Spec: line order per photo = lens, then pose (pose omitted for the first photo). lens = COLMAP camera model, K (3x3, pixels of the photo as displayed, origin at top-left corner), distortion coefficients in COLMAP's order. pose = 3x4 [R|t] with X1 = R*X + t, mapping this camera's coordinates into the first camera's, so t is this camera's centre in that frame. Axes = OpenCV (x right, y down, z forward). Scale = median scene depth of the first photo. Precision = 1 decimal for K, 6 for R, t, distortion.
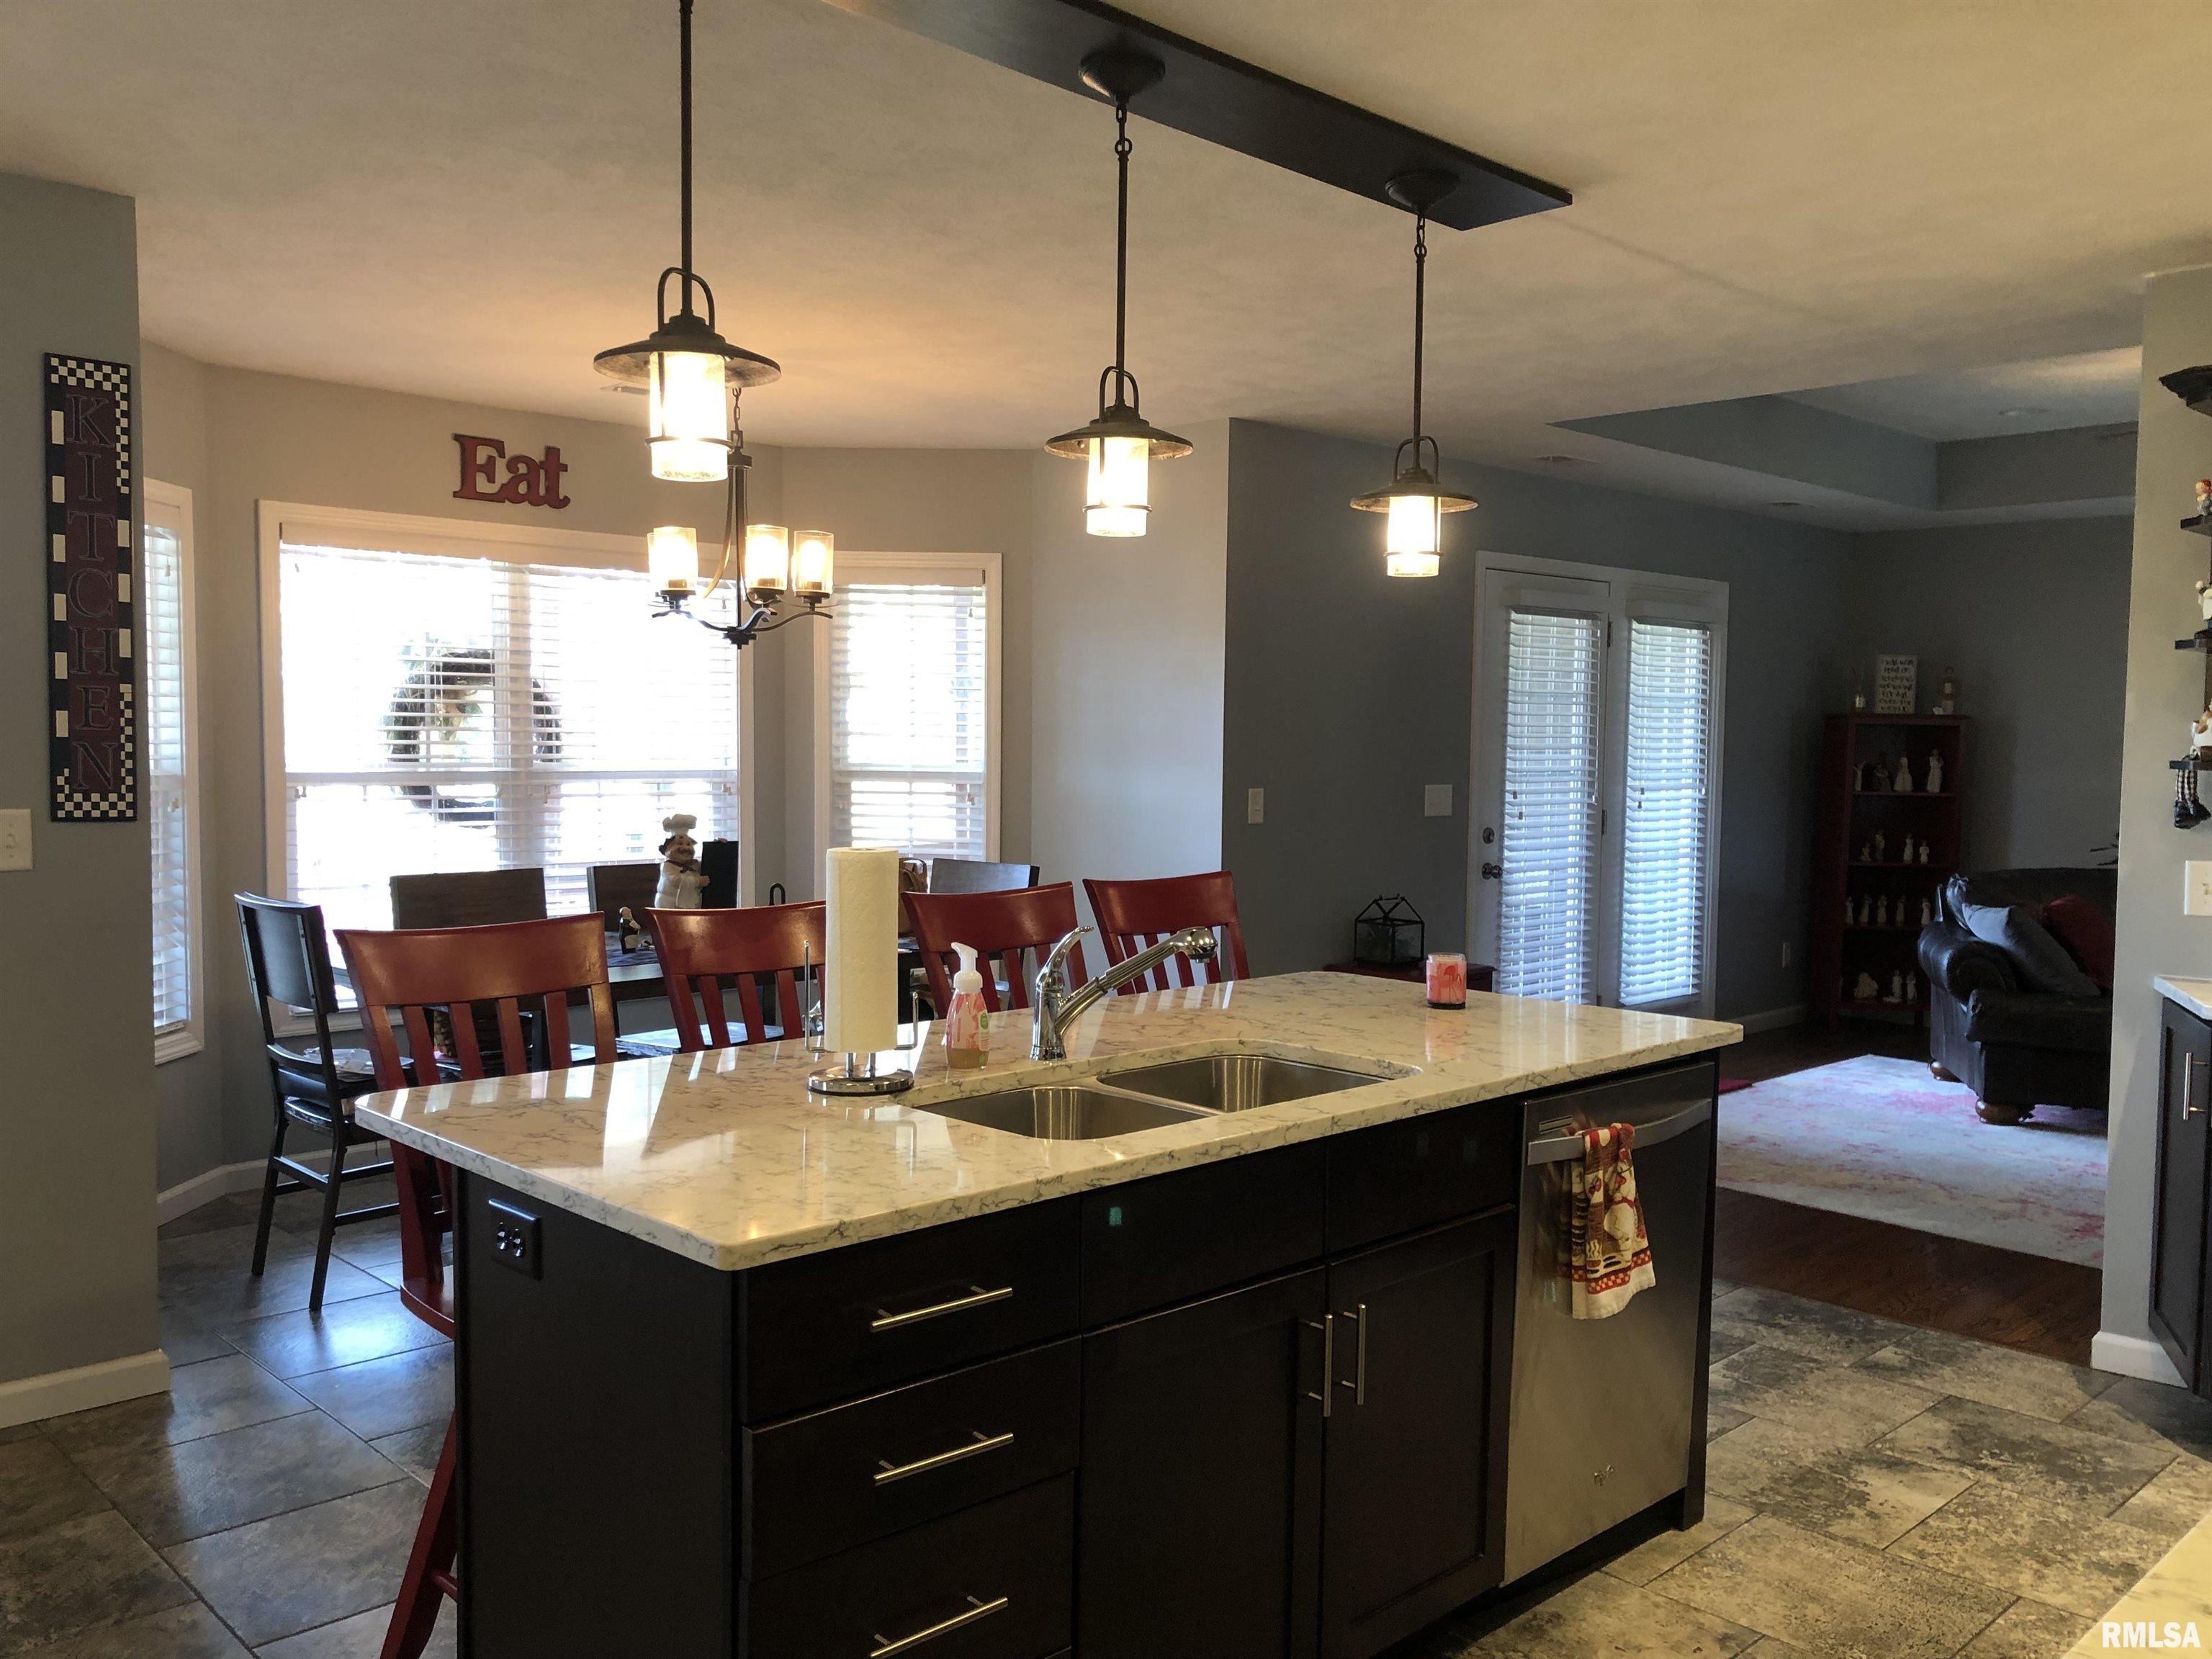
lens RADIAL K [[1774.7, 0, 1080.0], [0, 1774.7, 854.1], [0, 0, 1]] dist [-0.023419, 0.055150]
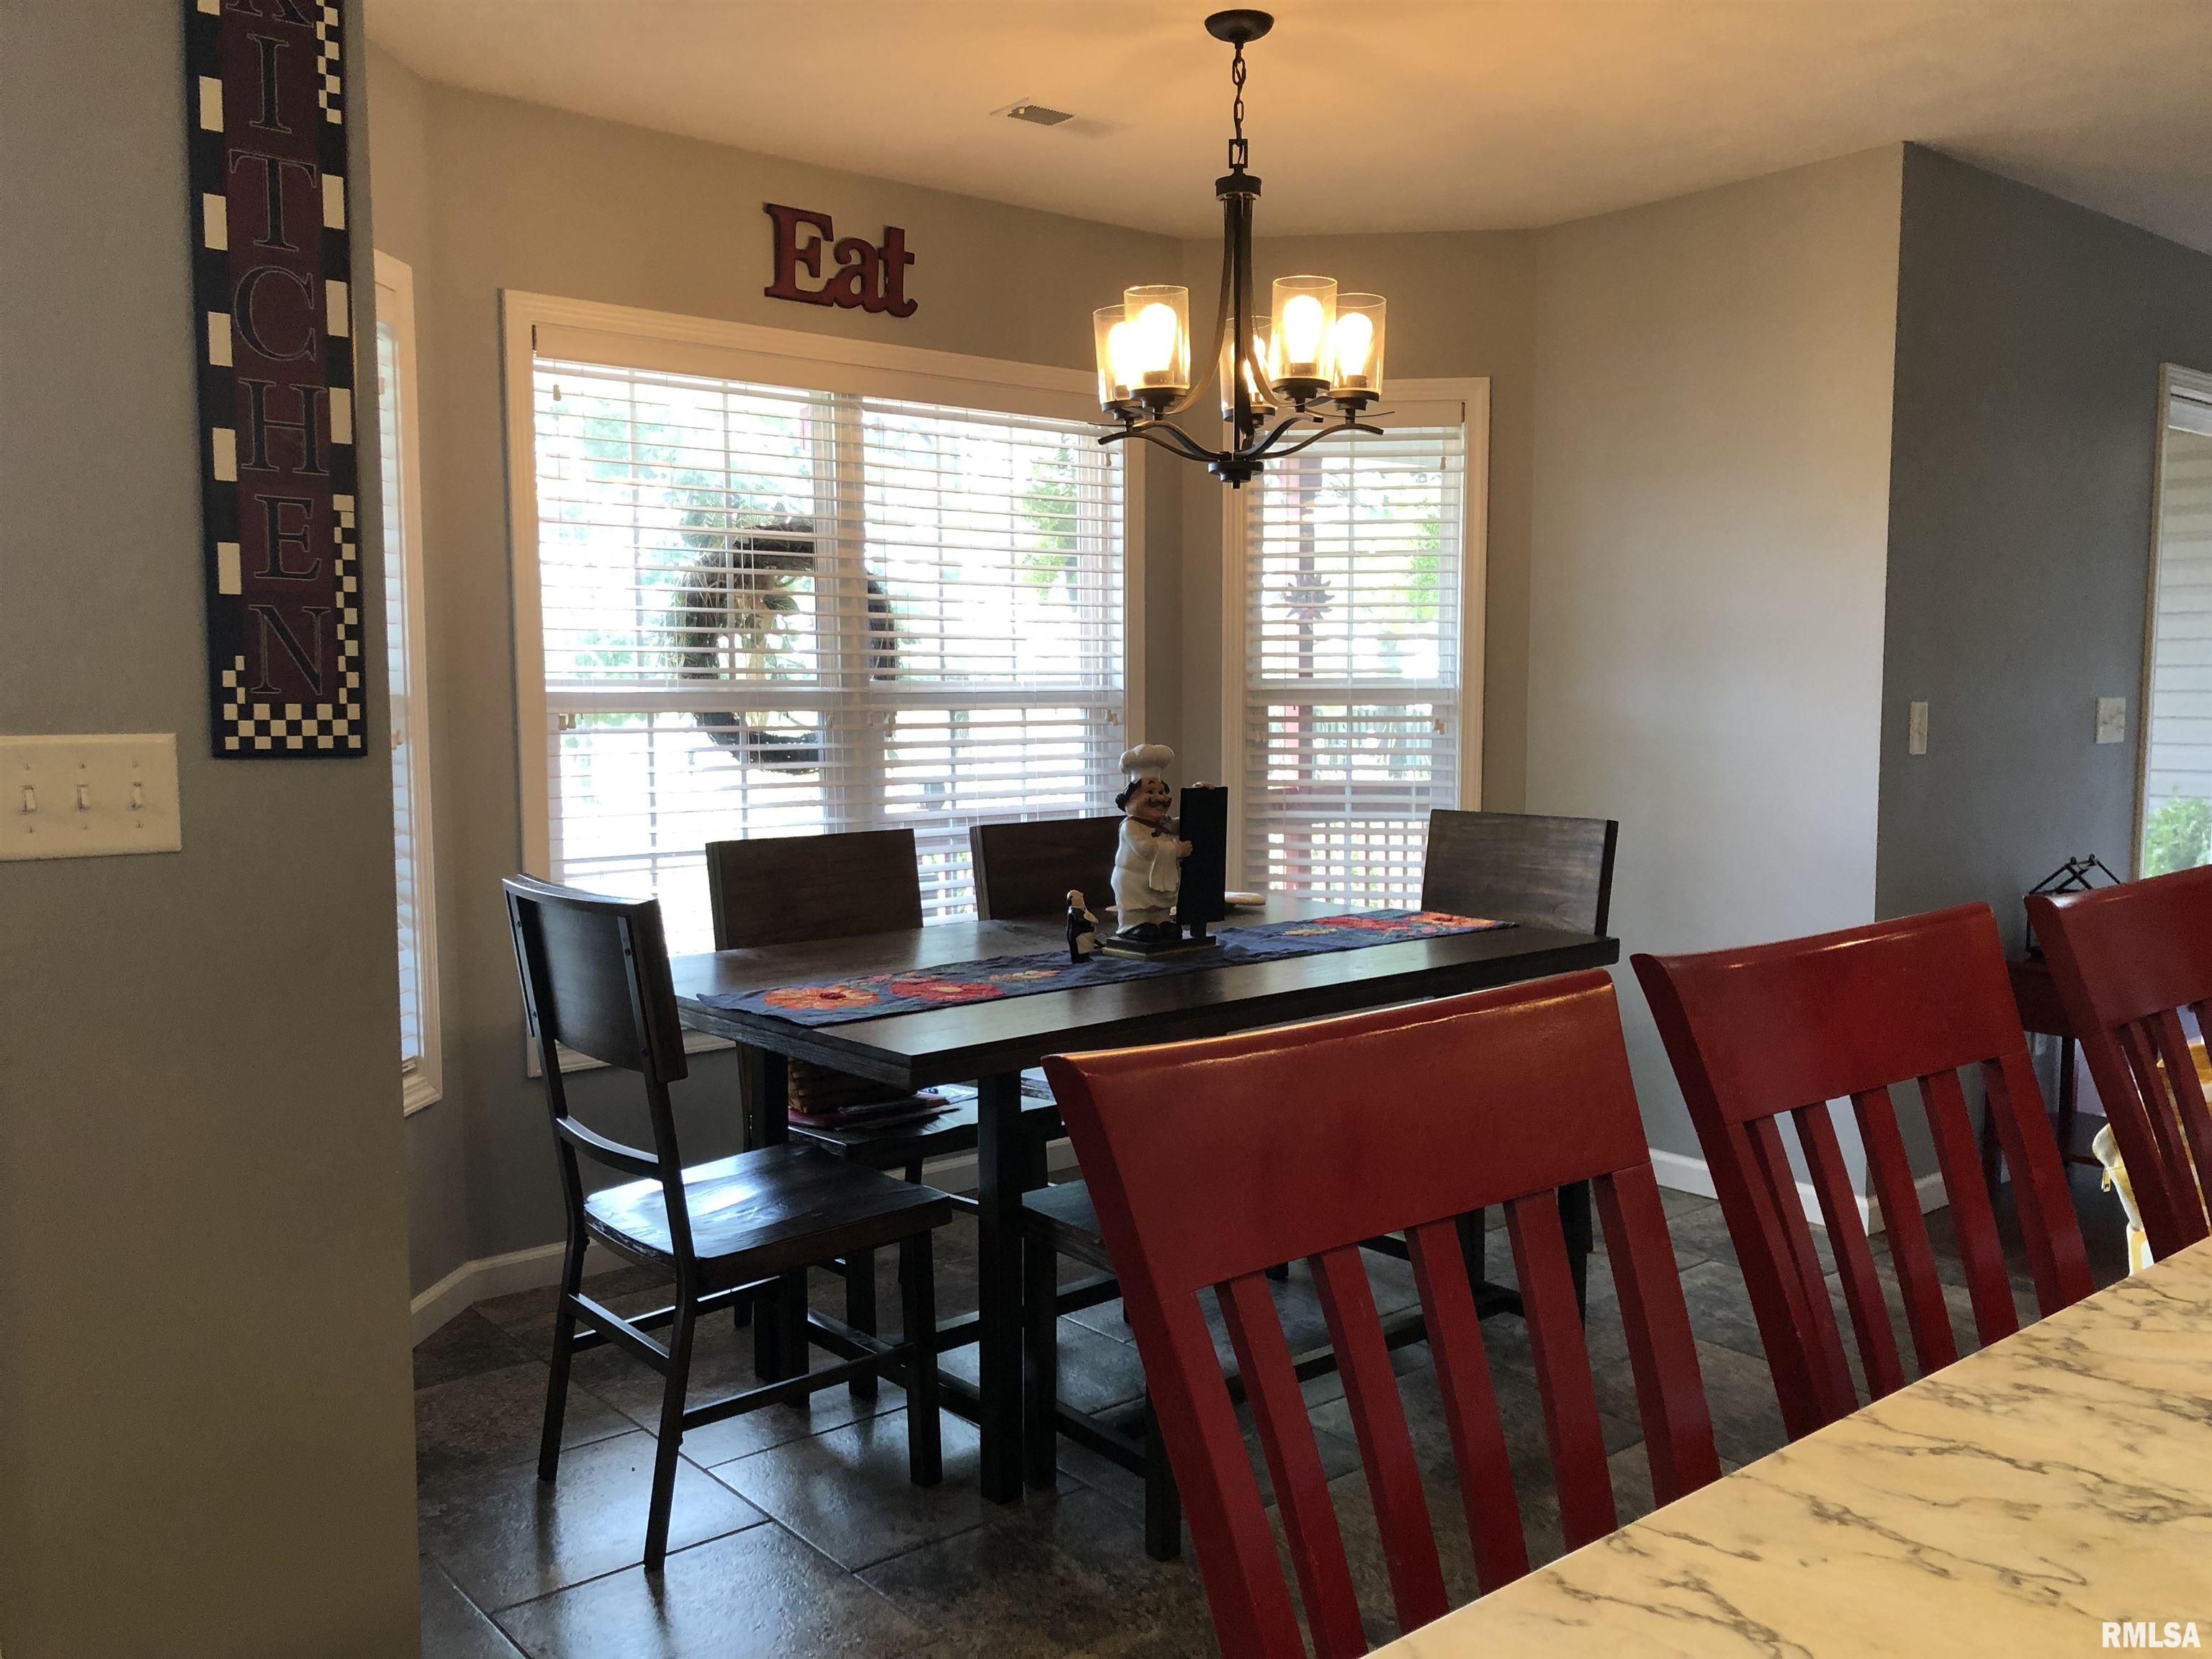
lens RADIAL K [[1774.7, 0, 1080.0], [0, 1774.7, 854.1], [0, 0, 1]] dist [-0.023419, 0.055150]
pose [[0.996846, -0.006814, -0.079064, -0.187154], [0.009172, 0.999522, 0.029507, -0.002032], [0.078825, -0.030139, 0.996433, 0.327743]]
